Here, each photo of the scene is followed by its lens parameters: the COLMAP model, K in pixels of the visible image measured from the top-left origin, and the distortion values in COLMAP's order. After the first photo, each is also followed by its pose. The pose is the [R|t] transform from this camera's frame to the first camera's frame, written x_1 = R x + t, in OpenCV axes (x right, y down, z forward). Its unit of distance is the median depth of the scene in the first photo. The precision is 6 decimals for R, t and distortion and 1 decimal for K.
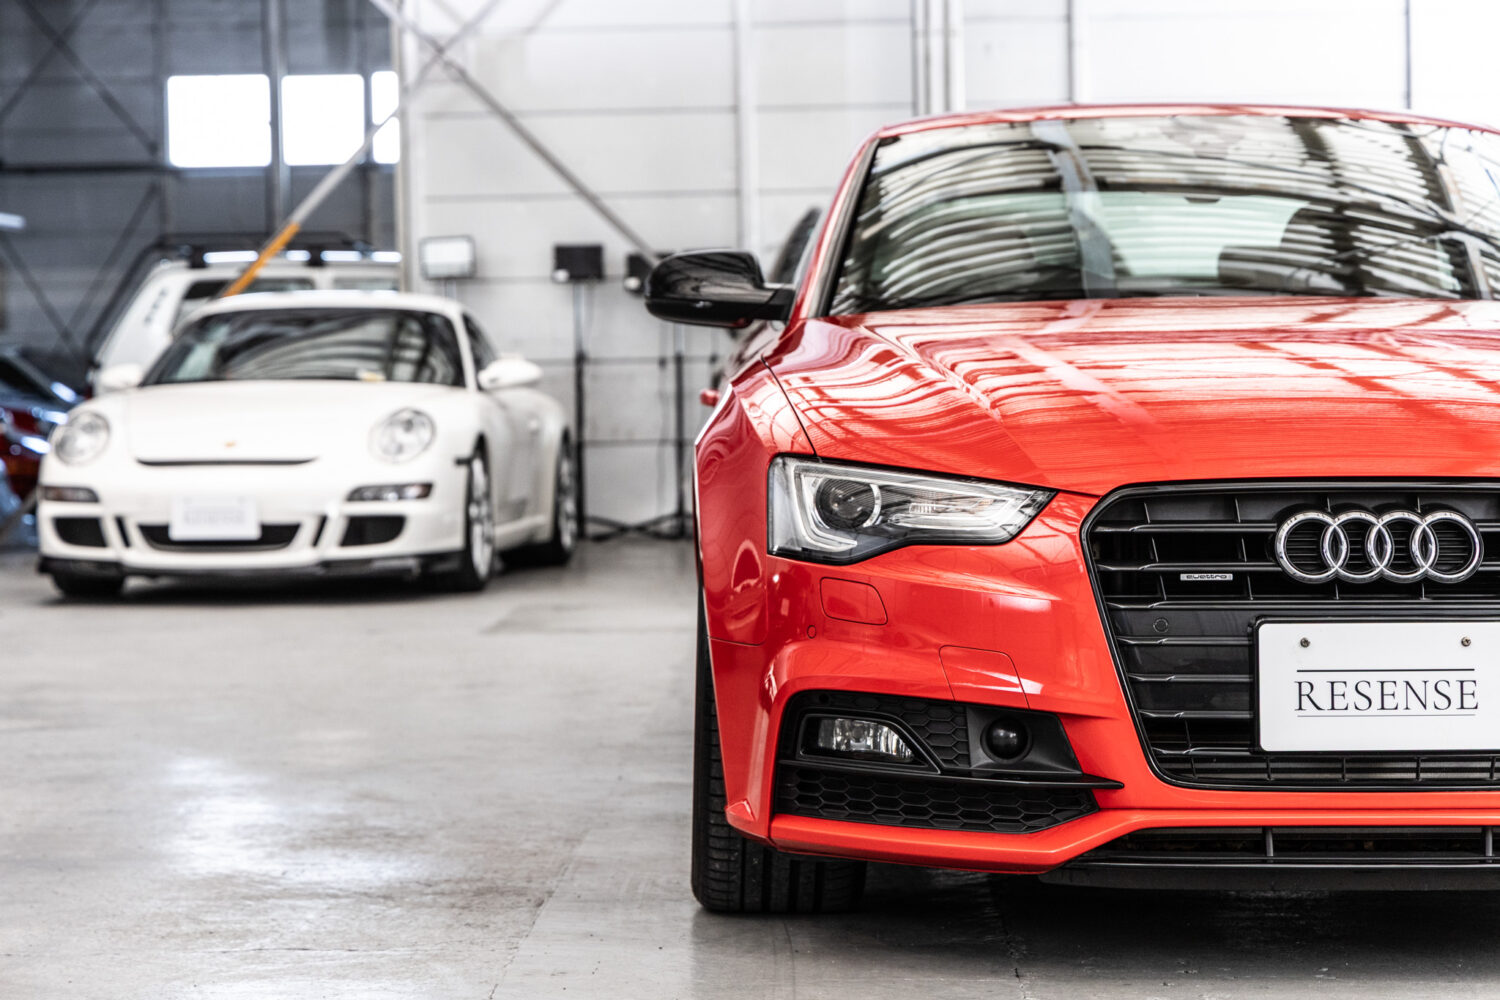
lens RADIAL K [[3811.0, 0, 750.0], [0, 3811.0, 500.0], [0, 0, 1]] dist [0.056639, 0.095808]
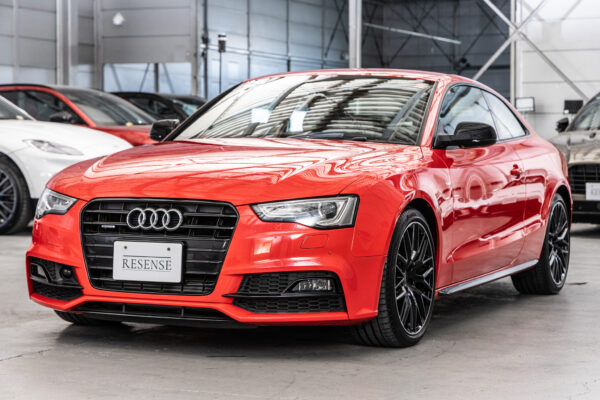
lens RADIAL K [[1524.2, 0, 300.0], [0, 1524.2, 200.0], [0, 0, 1]] dist [0.000768, 0.007028]
pose [[0.912146, 0.027922, -0.408914, 0.811258], [-0.025241, 0.999610, 0.011952, -0.022684], [0.409089, -0.000581, 0.912495, -0.137139]]
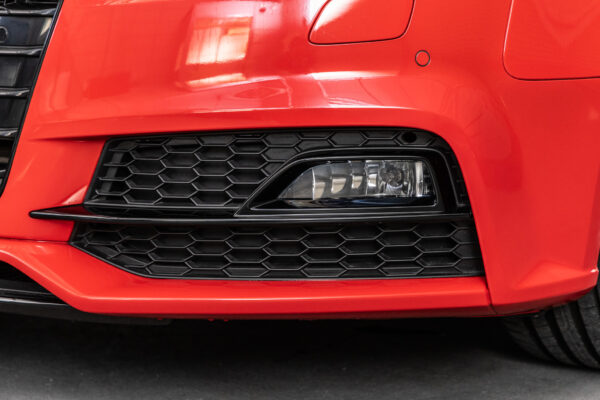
lens RADIAL K [[1524.4, 0, 300.0], [0, 1524.4, 200.0], [0, 0, 1]] dist [0.056639, 0.095808]
pose [[0.842081, 0.070760, -0.534690, 0.475672], [-0.027732, 0.995726, 0.088098, 0.037979], [0.538638, -0.059357, 0.840444, 0.734455]]
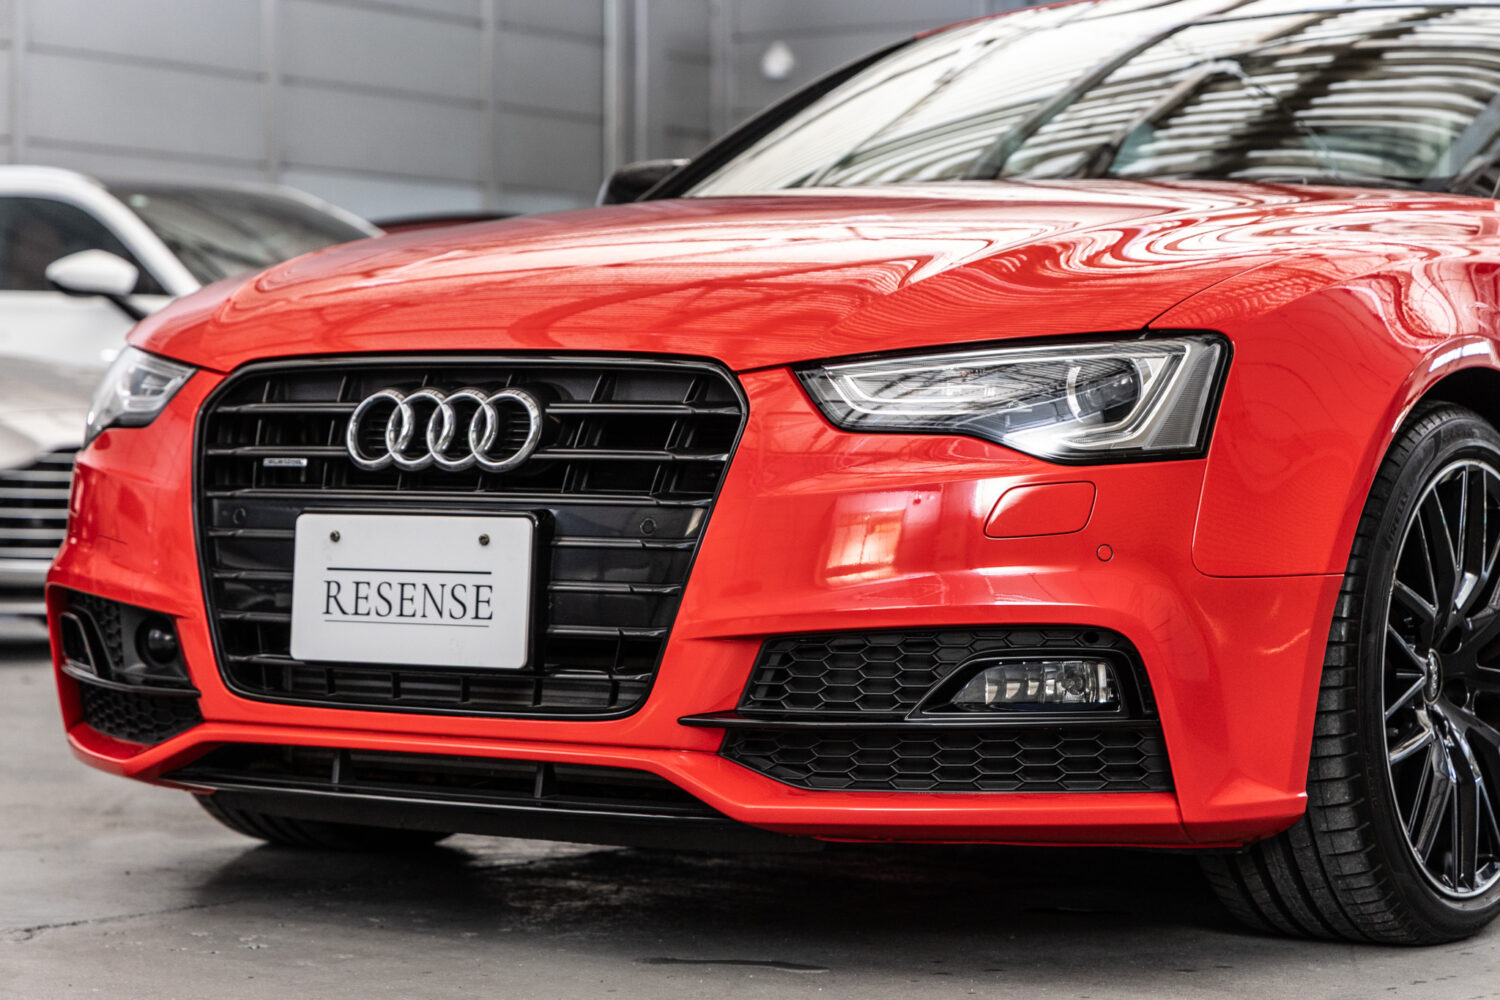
lens RADIAL K [[3811.0, 0, 750.0], [0, 3811.0, 500.0], [0, 0, 1]] dist [0.056639, 0.095808]
pose [[0.836582, 0.017676, -0.547556, 0.692287], [-0.029935, 0.999461, -0.013473, 0.037588], [0.547023, 0.027662, 0.836661, 0.322442]]
